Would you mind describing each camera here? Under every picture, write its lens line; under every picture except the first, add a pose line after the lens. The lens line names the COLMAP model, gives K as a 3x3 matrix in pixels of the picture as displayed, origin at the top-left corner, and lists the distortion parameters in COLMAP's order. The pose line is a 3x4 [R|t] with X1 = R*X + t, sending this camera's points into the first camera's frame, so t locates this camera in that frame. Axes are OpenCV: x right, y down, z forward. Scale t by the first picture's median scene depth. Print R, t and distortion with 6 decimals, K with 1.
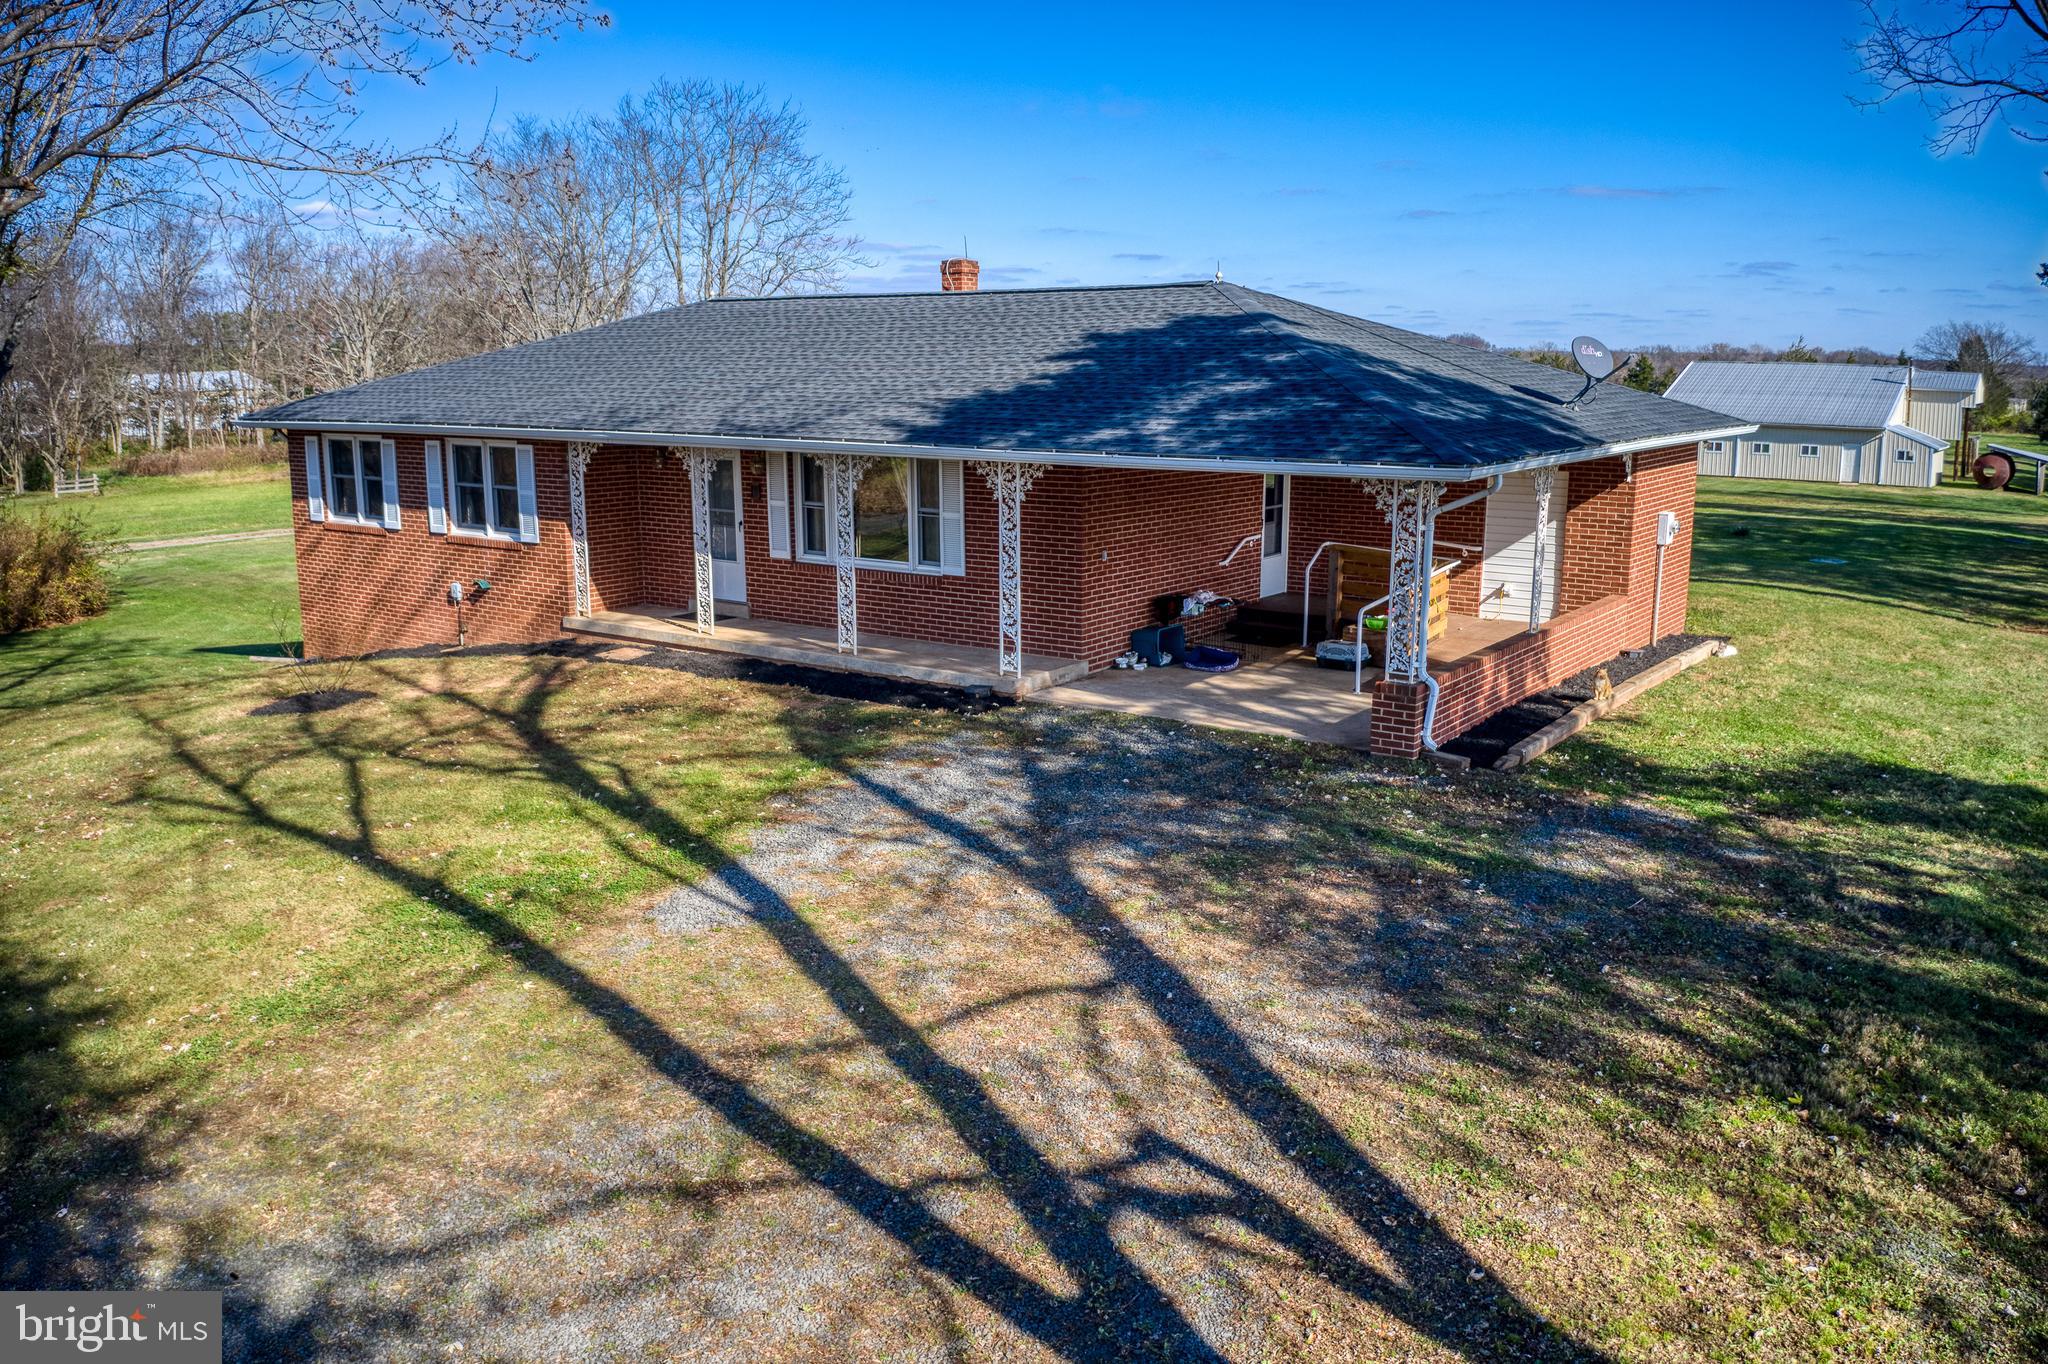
lens RADIAL K [[1594.8, 0, 1028.5], [0, 1594.8, 684.7], [0, 0, 1]] dist [-0.077965, -0.058325]
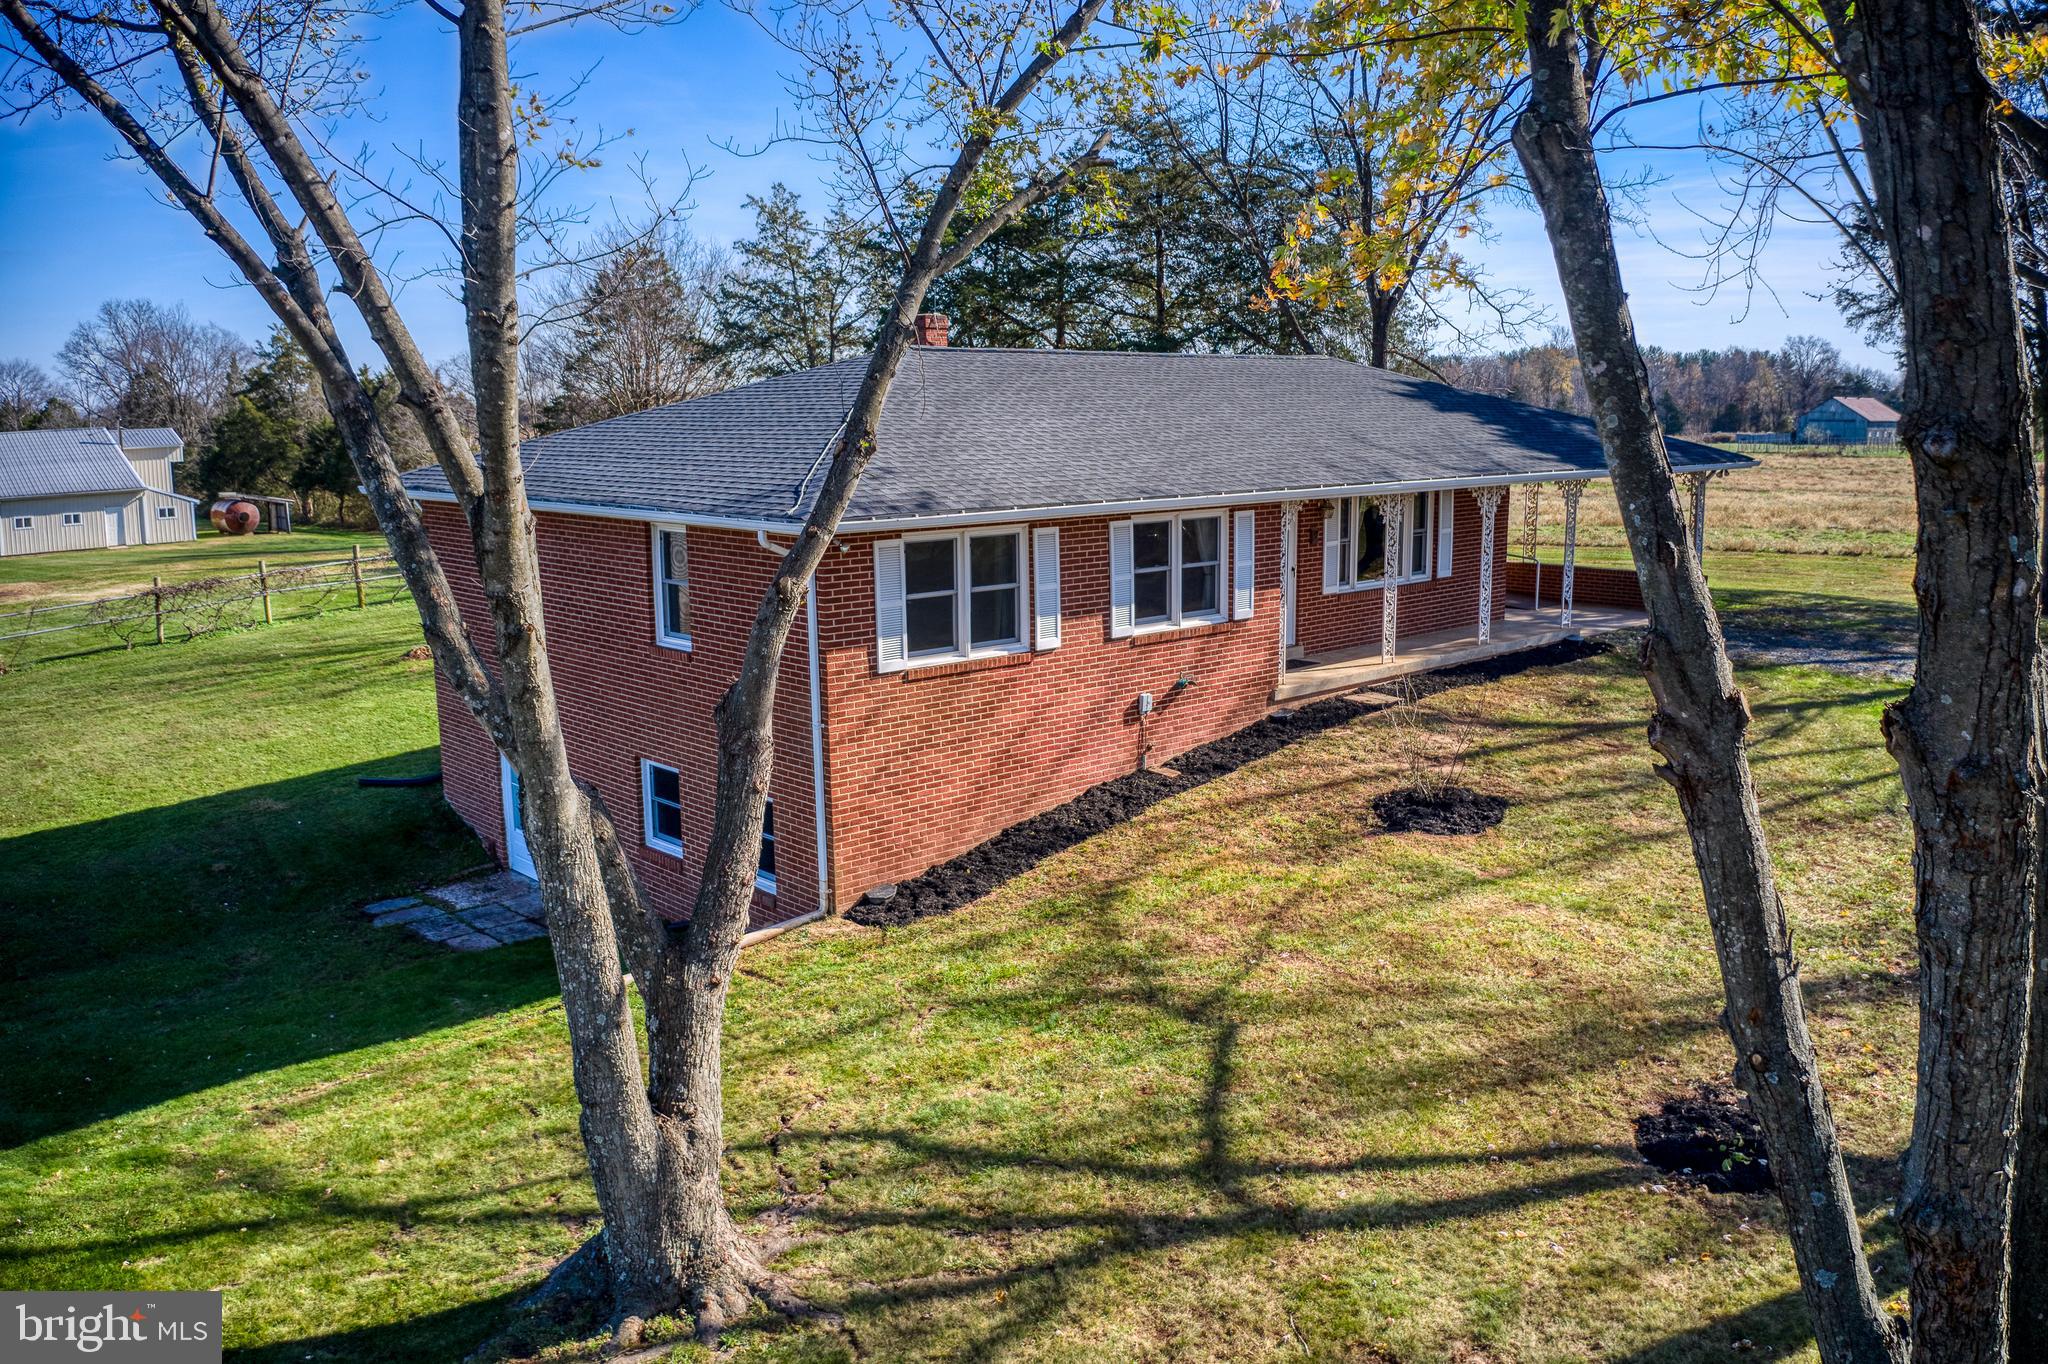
lens RADIAL K [[1594.8, 0, 1024.5], [0, 1594.8, 685.1], [0, 0, 1]] dist [-0.077965, -0.058325]
pose [[0.240255, -0.180105, 0.953855, -1.085935], [0.216079, 0.967905, 0.128333, -0.175370], [-0.946355, 0.175275, 0.271461, 0.778363]]
